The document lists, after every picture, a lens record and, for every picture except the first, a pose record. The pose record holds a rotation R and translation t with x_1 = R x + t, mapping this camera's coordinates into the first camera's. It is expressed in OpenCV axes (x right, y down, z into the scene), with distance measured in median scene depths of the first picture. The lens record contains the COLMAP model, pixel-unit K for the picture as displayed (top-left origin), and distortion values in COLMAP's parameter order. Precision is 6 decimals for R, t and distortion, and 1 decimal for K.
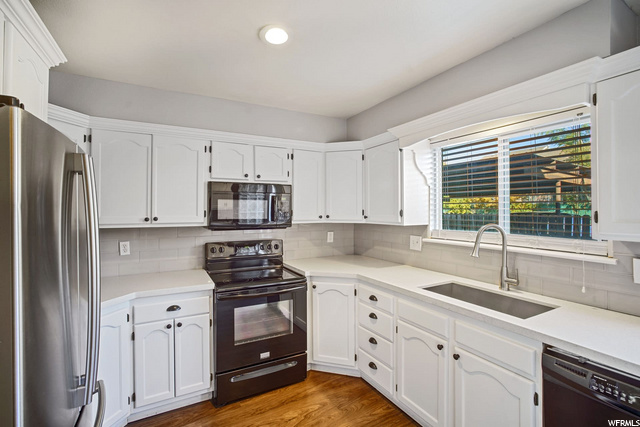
lens RADIAL K [[286.9, 0, 322.0], [0, 286.9, 211.2], [0, 0, 1]] dist [-0.019189, 0.000729]
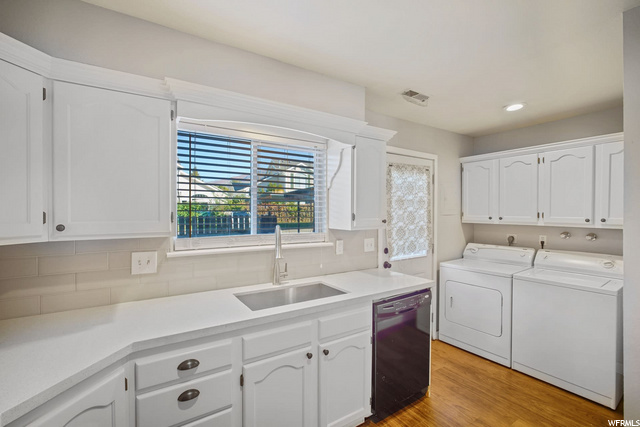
lens RADIAL K [[286.9, 0, 321.5], [0, 286.9, 214.4], [0, 0, 1]] dist [-0.019189, 0.000729]
pose [[-0.059489, -0.006720, 0.998206, -0.425122], [0.005726, 0.999959, 0.007073, -0.002244], [-0.998213, 0.006137, -0.059448, 0.795745]]
